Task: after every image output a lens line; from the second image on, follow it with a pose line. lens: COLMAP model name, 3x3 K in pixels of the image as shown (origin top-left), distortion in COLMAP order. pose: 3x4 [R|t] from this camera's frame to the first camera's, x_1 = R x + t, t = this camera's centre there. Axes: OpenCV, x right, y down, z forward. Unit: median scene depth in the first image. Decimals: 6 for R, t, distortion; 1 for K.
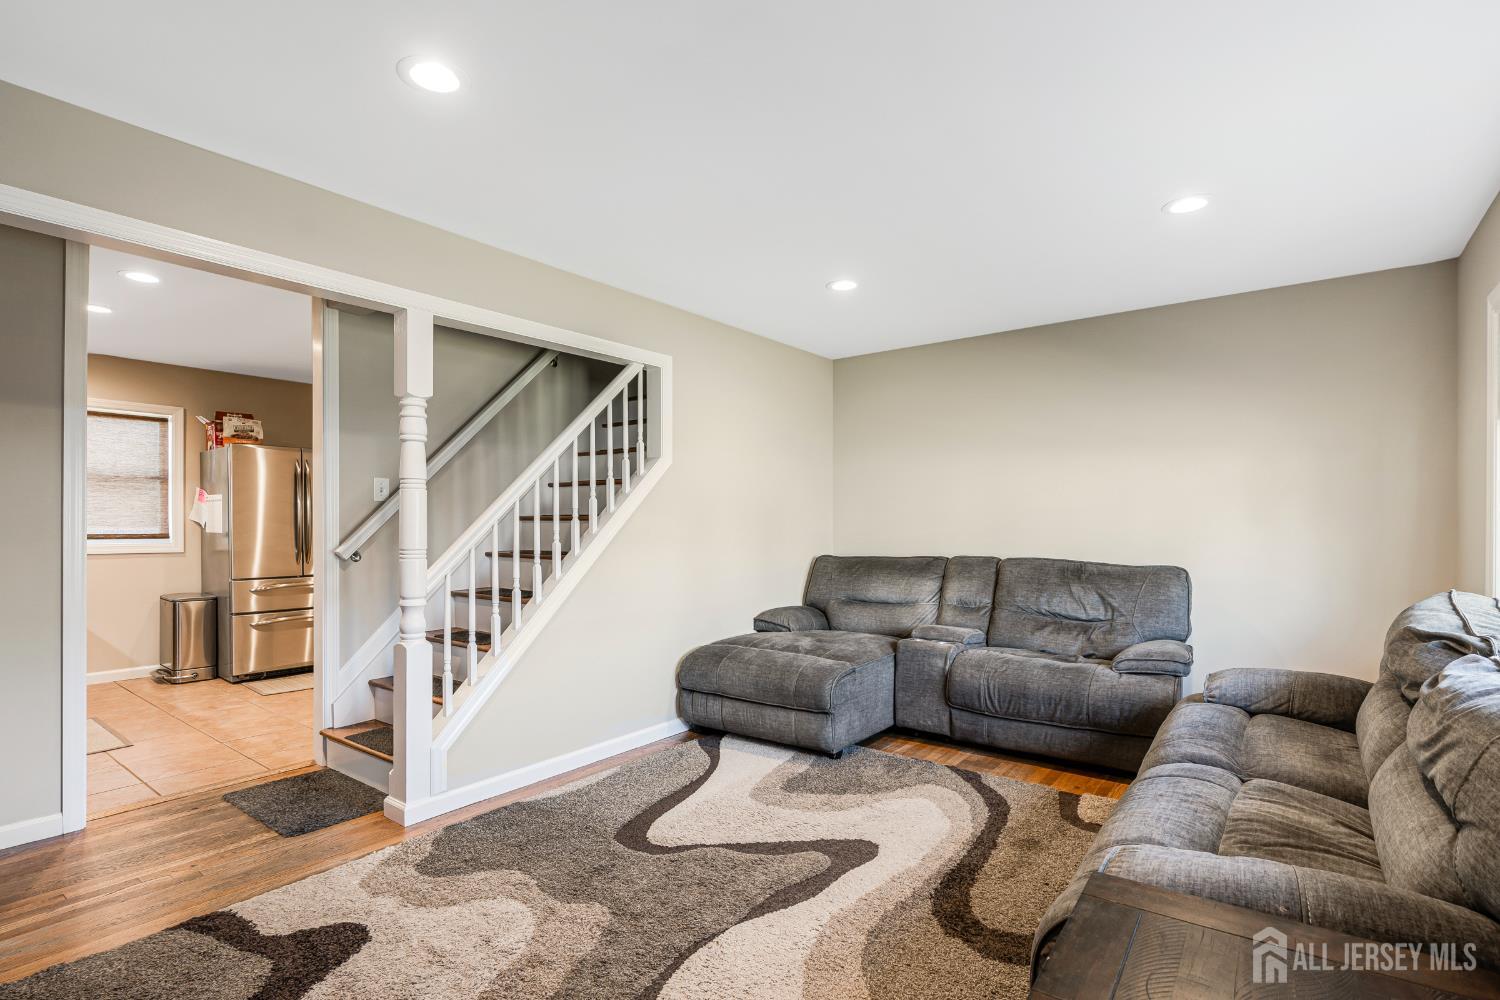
lens RADIAL K [[722.9, 0, 773.1], [0, 722.9, 526.6], [0, 0, 1]] dist [0.002638, 0.000925]
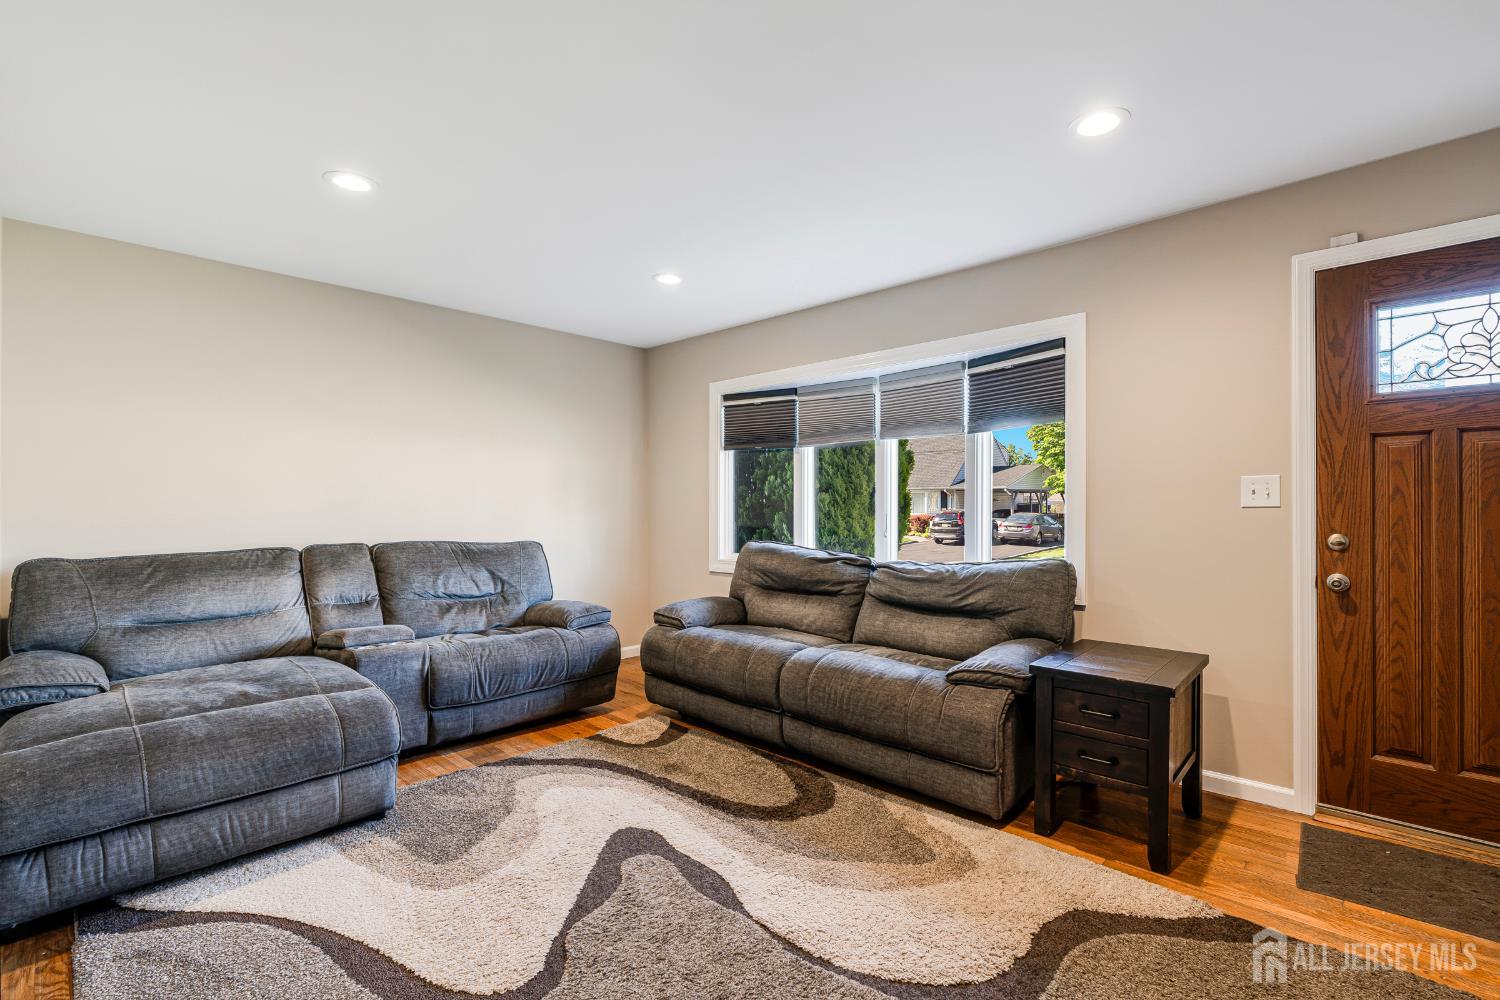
lens RADIAL K [[676.1, 0, 750.9], [0, 676.1, 507.2], [0, 0, 1]] dist [-0.002615, 0.000280]
pose [[0.123673, 0.003540, 0.992317, -0.524618], [0.004224, 0.999983, -0.004094, 0.003994], [-0.992314, 0.004697, 0.123656, 0.498316]]
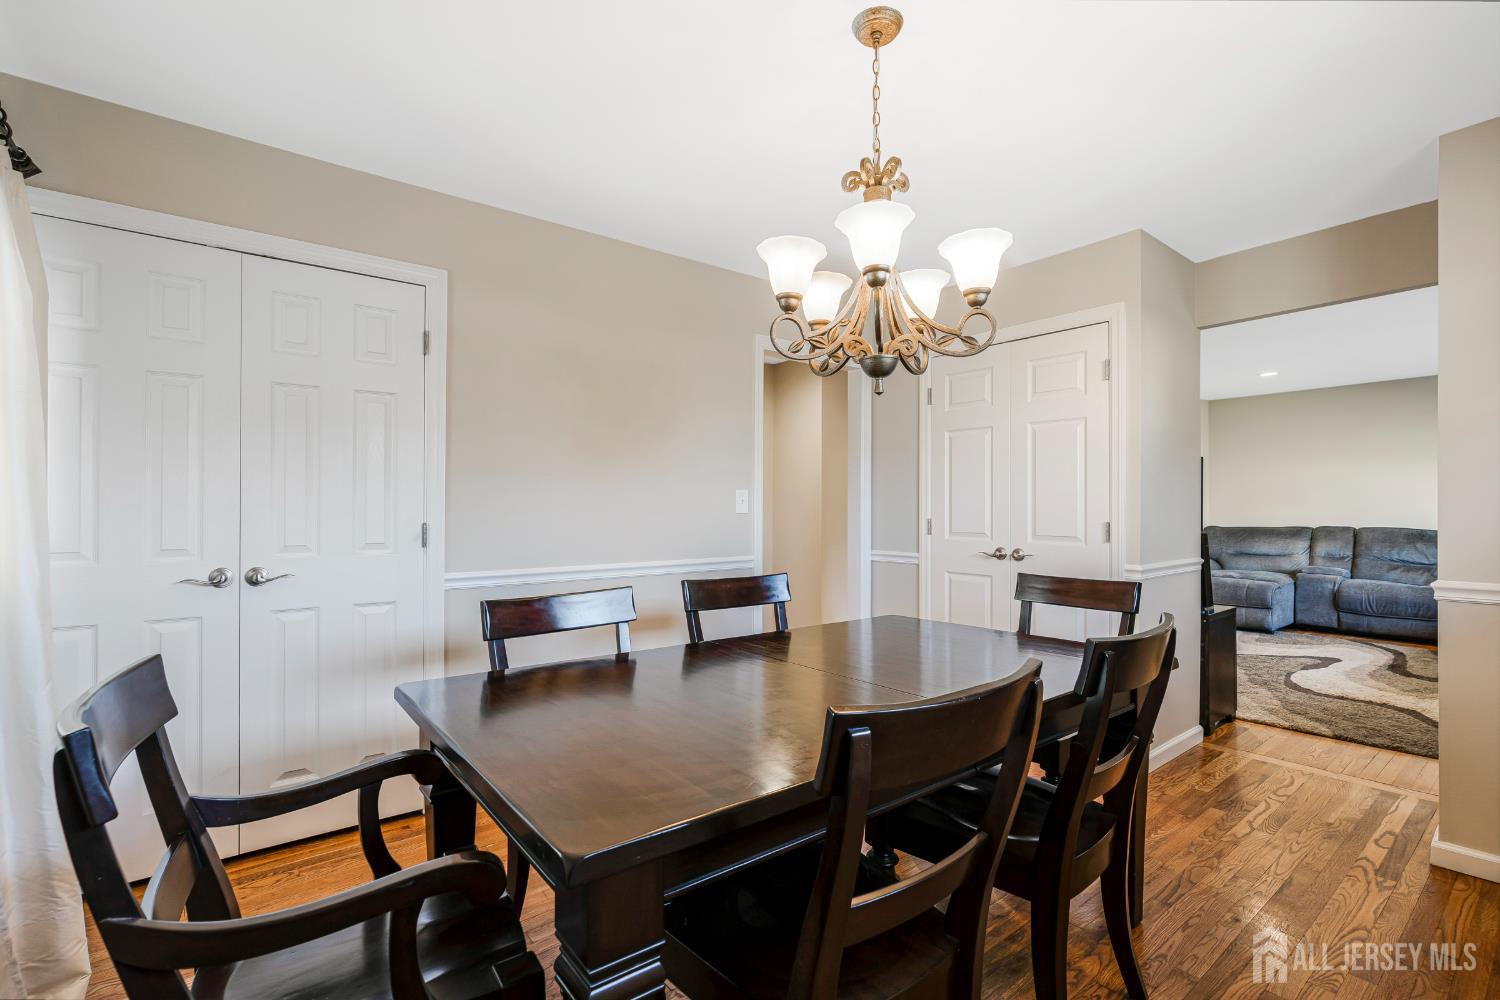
lens RADIAL K [[676.1, 0, 760.0], [0, 676.1, 503.2], [0, 0, 1]] dist [-0.002615, 0.000280]
pose [[0.967153, -0.002208, -0.254184, -0.685624], [0.000712, 0.999982, -0.005978, -0.003208], [0.254192, 0.005600, 0.967137, -0.928125]]
